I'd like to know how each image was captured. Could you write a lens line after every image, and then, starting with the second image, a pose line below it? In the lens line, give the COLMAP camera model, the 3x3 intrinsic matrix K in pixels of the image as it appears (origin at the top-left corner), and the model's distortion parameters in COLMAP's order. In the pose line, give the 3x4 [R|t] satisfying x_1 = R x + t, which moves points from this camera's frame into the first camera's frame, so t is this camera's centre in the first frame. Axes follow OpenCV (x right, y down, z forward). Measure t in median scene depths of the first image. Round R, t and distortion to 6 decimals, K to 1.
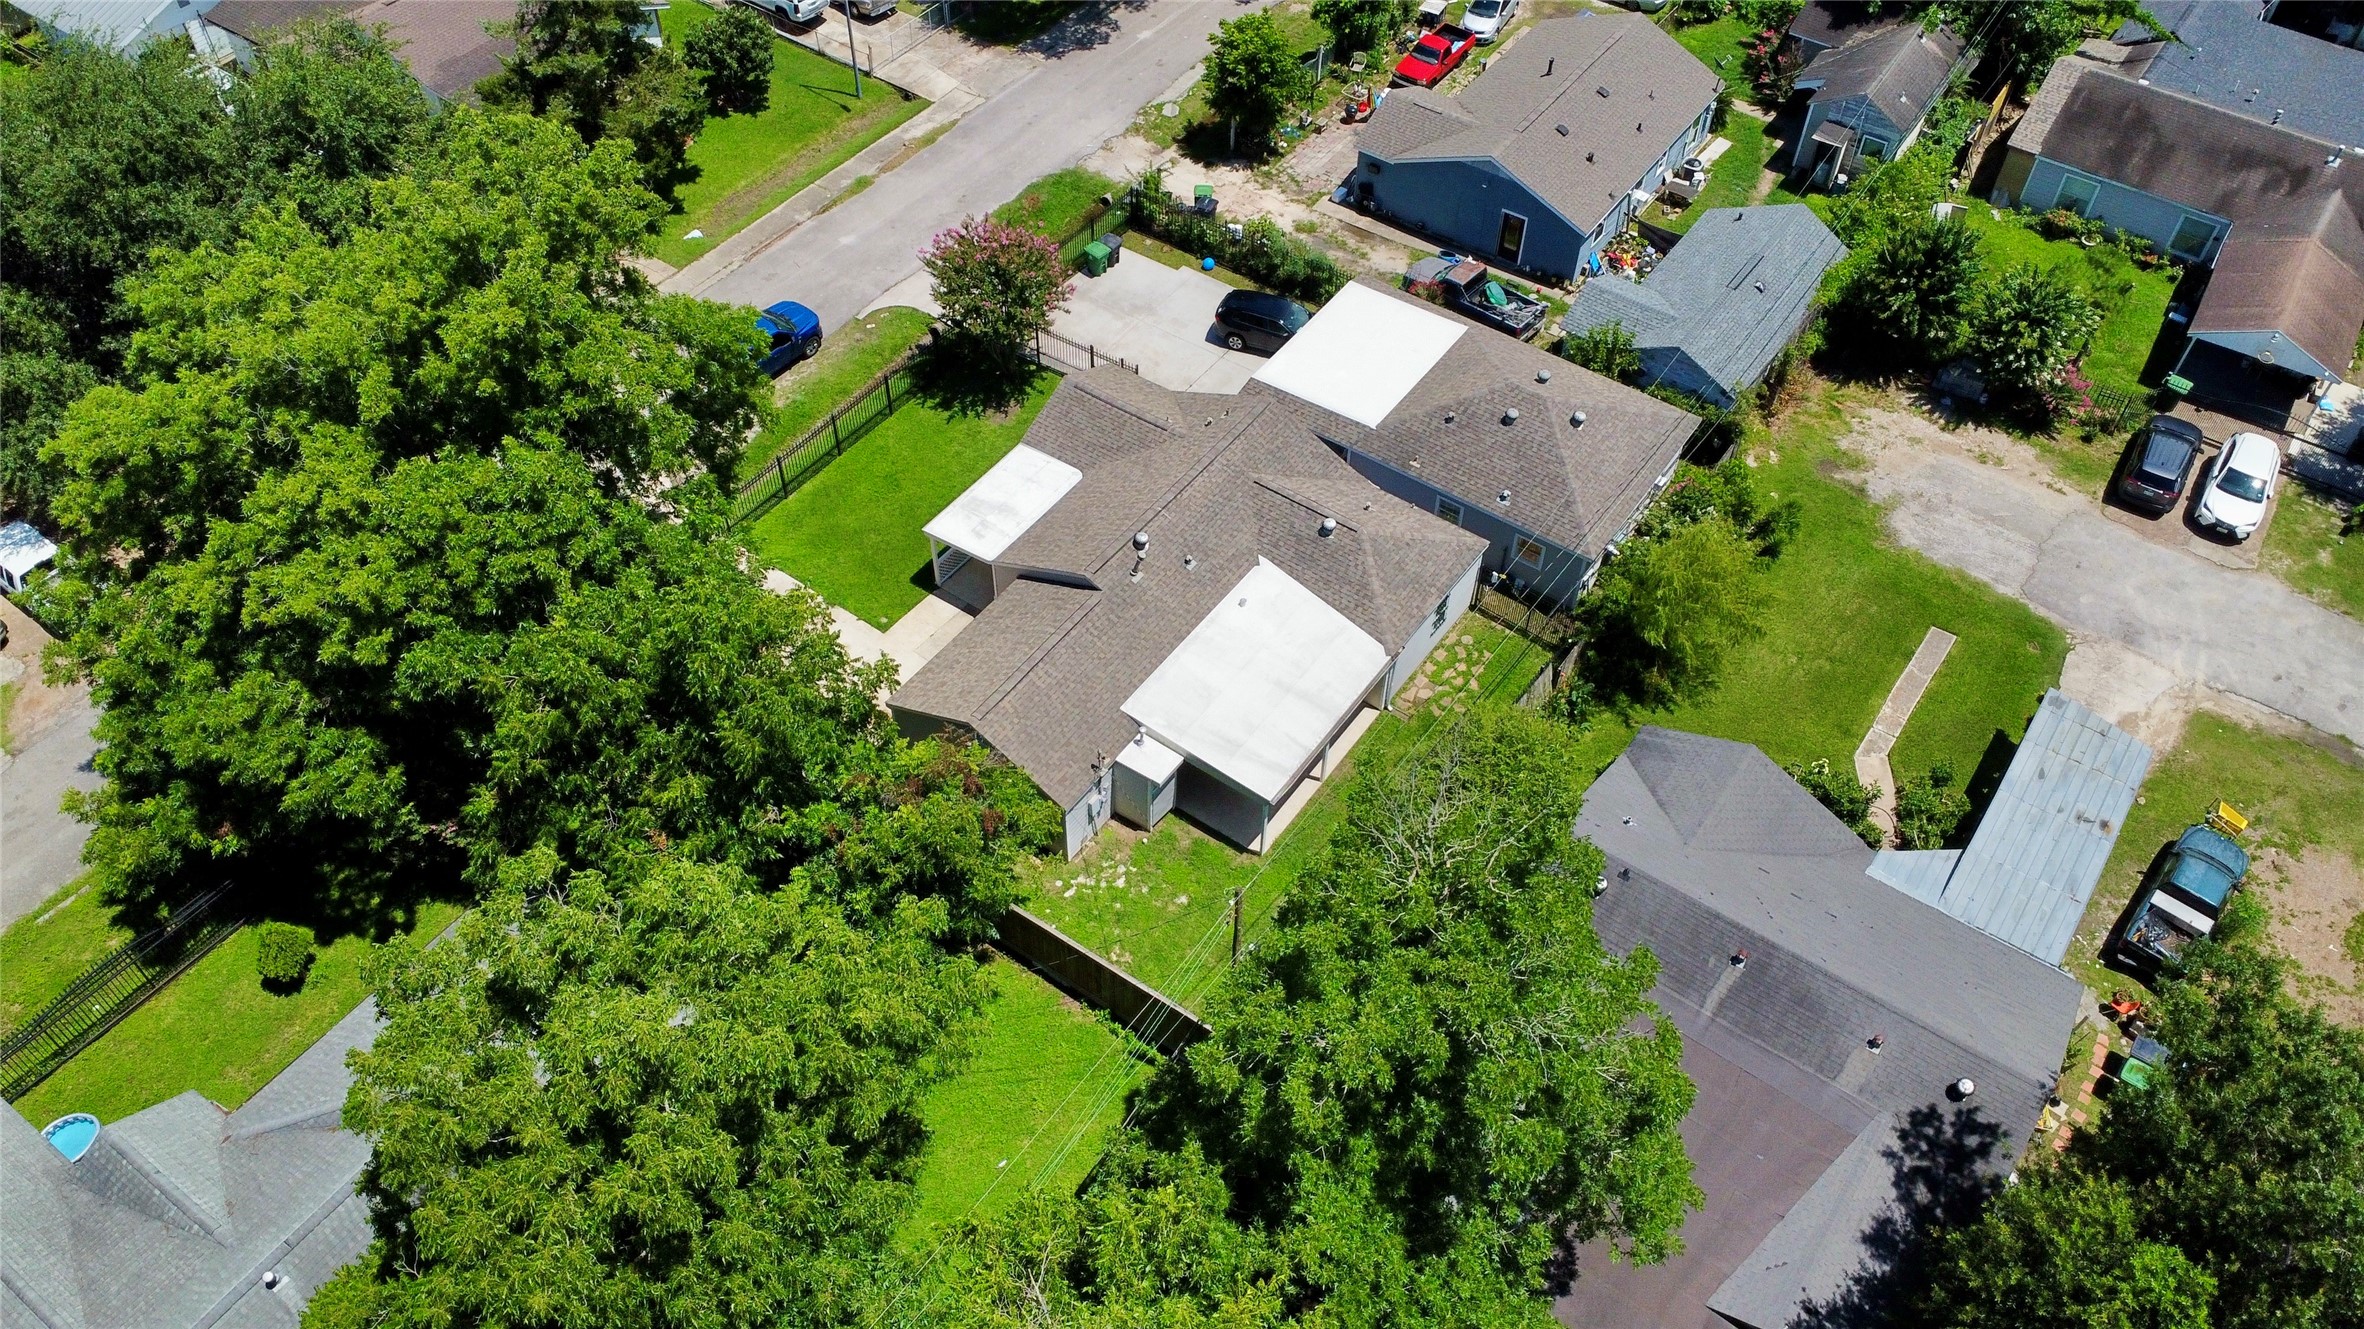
lens RADIAL K [[1771.1, 0, 1187.6], [0, 1771.1, 659.7], [0, 0, 1]] dist [0.006400, -0.008276]
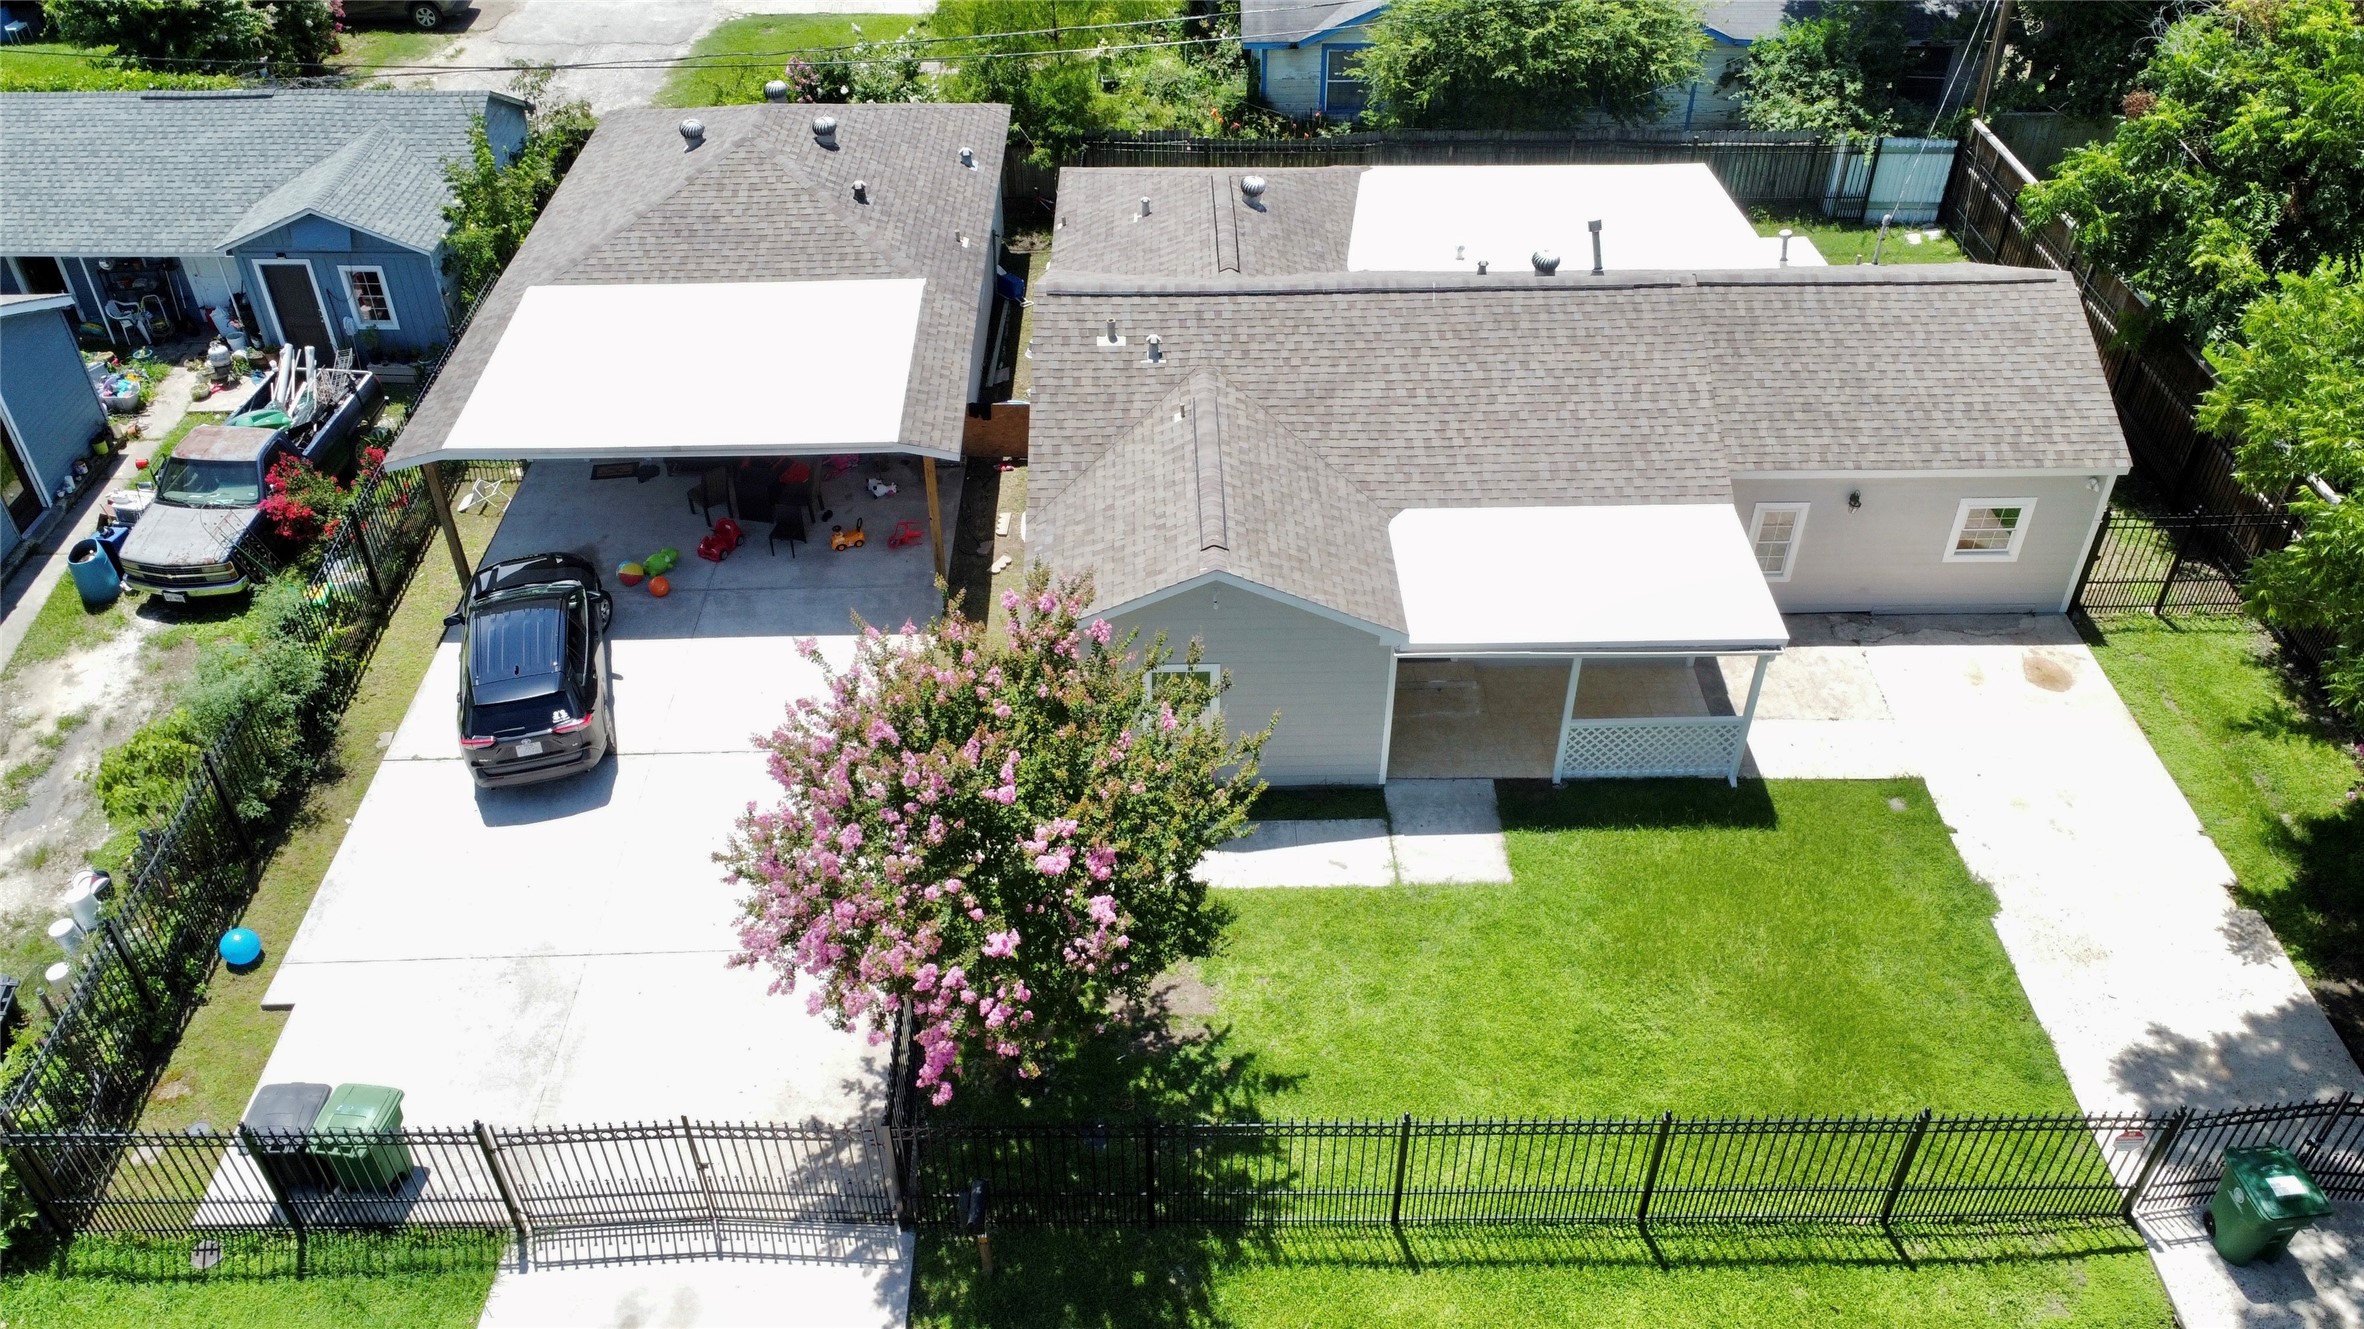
lens RADIAL K [[1771.1, 0, 1187.6], [0, 1771.1, 659.7], [0, 0, 1]] dist [0.006400, -0.008276]
pose [[-0.592424, -0.513301, 0.620932, -0.261540], [0.599499, 0.233992, 0.765408, -0.378853], [-0.538178, 0.825694, 0.169101, 0.815052]]
